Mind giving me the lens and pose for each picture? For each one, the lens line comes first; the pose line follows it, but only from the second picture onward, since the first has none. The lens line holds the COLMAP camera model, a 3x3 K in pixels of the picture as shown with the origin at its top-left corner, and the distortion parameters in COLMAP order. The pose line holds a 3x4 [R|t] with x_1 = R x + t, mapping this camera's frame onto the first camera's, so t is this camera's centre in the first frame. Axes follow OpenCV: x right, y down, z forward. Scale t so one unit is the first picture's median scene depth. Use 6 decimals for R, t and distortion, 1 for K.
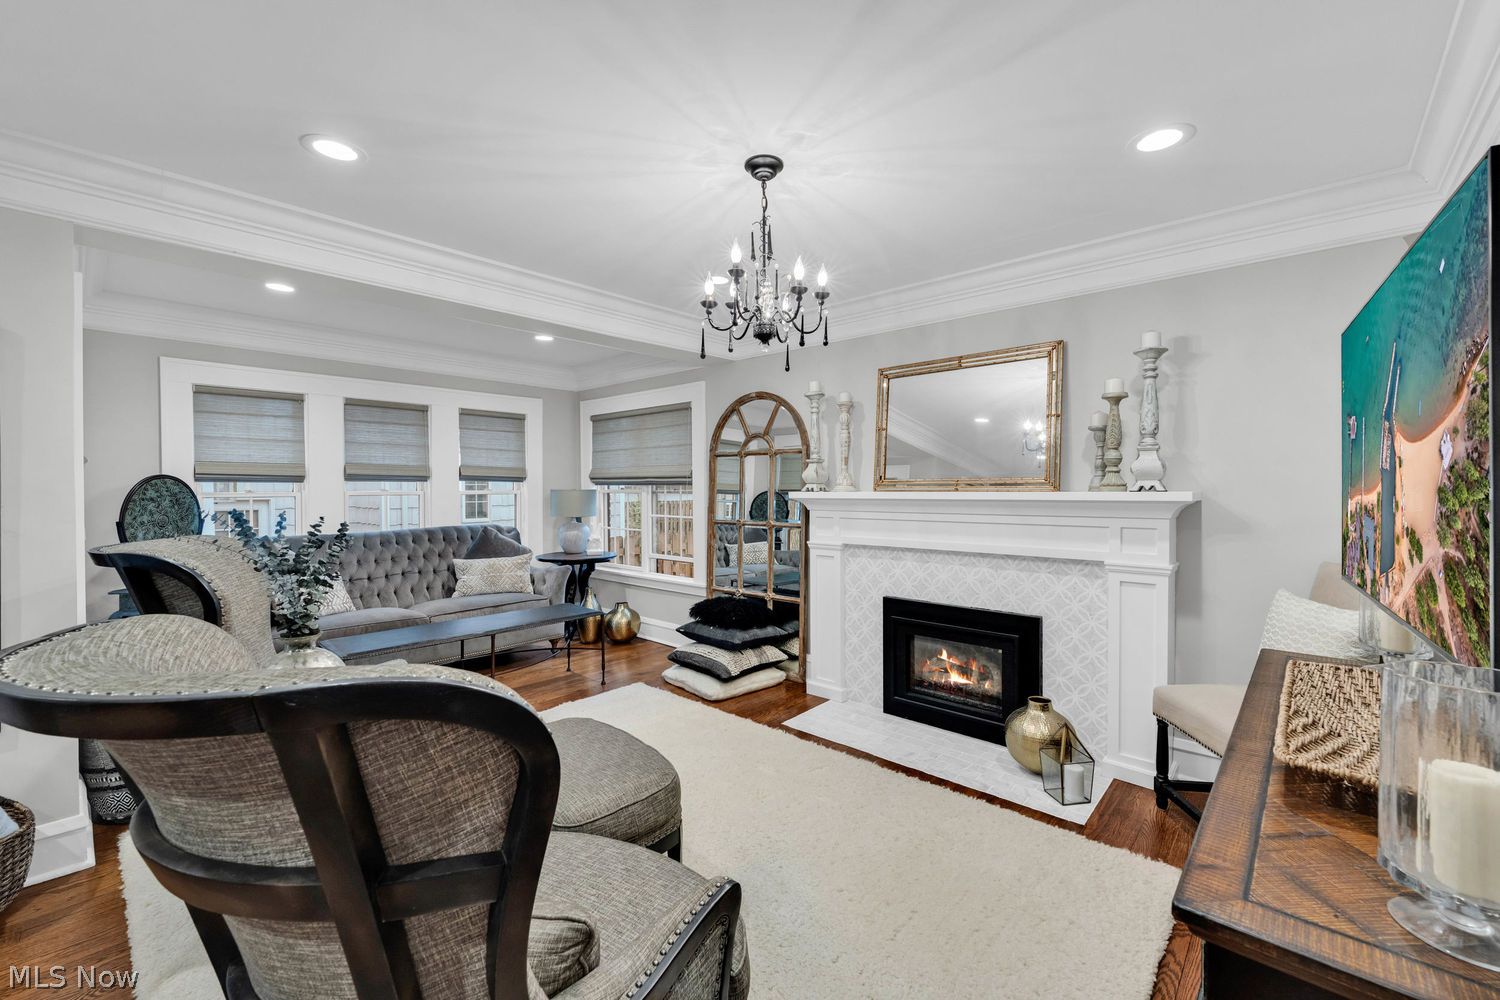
lens RADIAL K [[612.8, 0, 750.0], [0, 612.8, 500.0], [0, 0, 1]] dist [-0.001493, -0.000045]
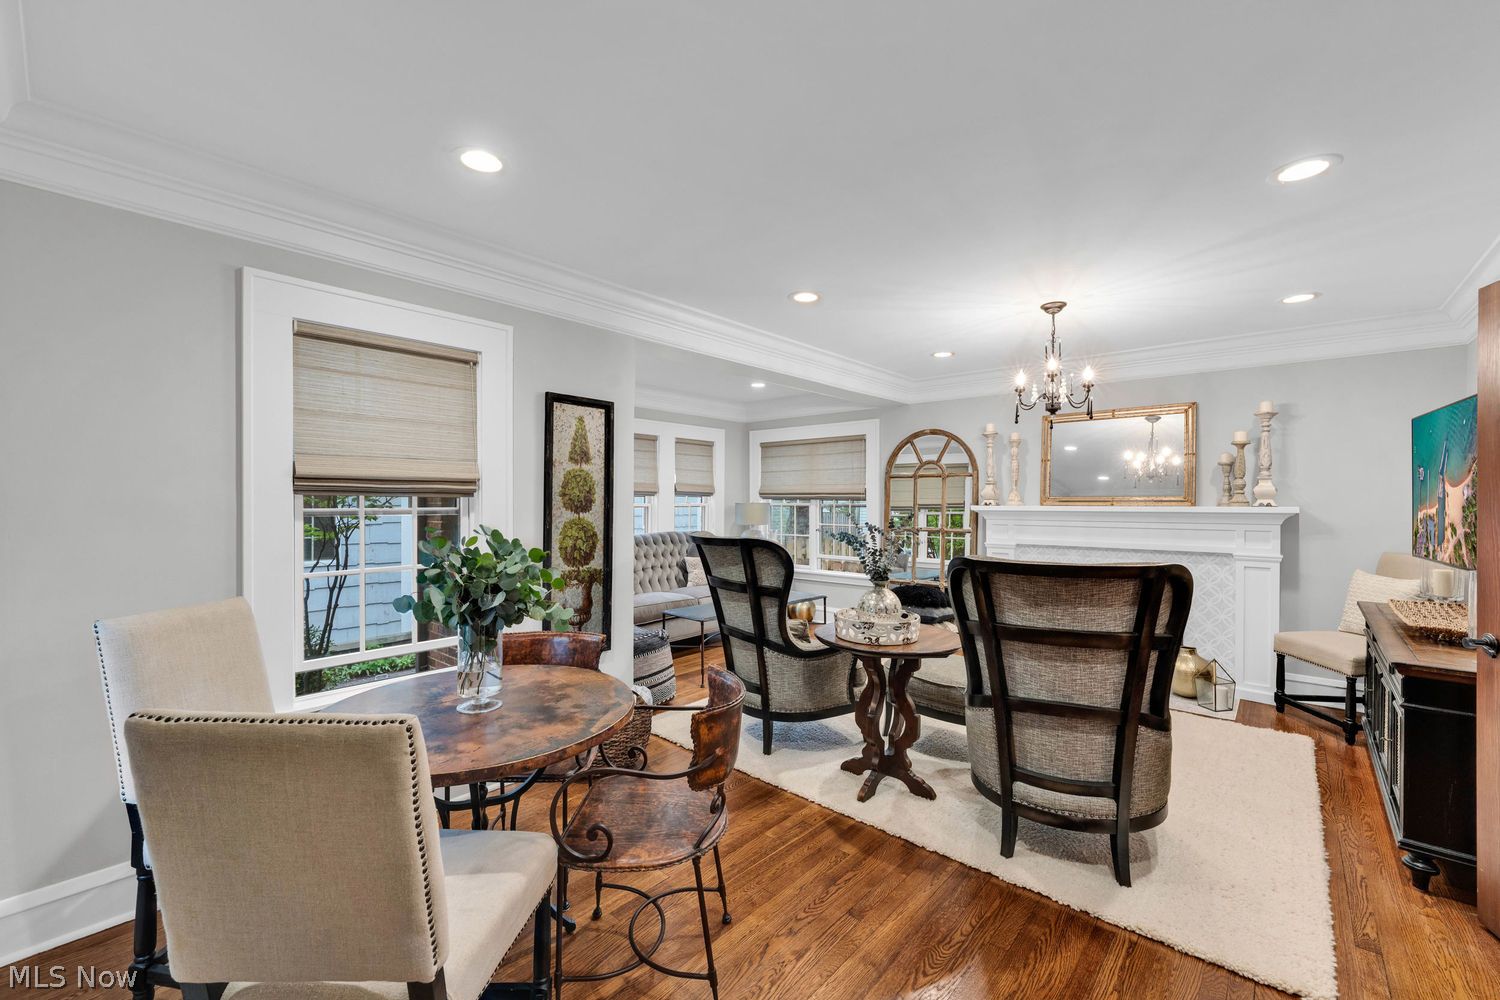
lens RADIAL K [[618.7, 0, 753.7], [0, 618.7, 506.4], [0, 0, 1]] dist [0.027691, -0.021080]
pose [[0.999823, 0.004453, 0.018254, -0.585815], [-0.004270, 0.999940, -0.010066, 0.005701], [-0.018297, 0.009986, 0.999783, -0.473667]]
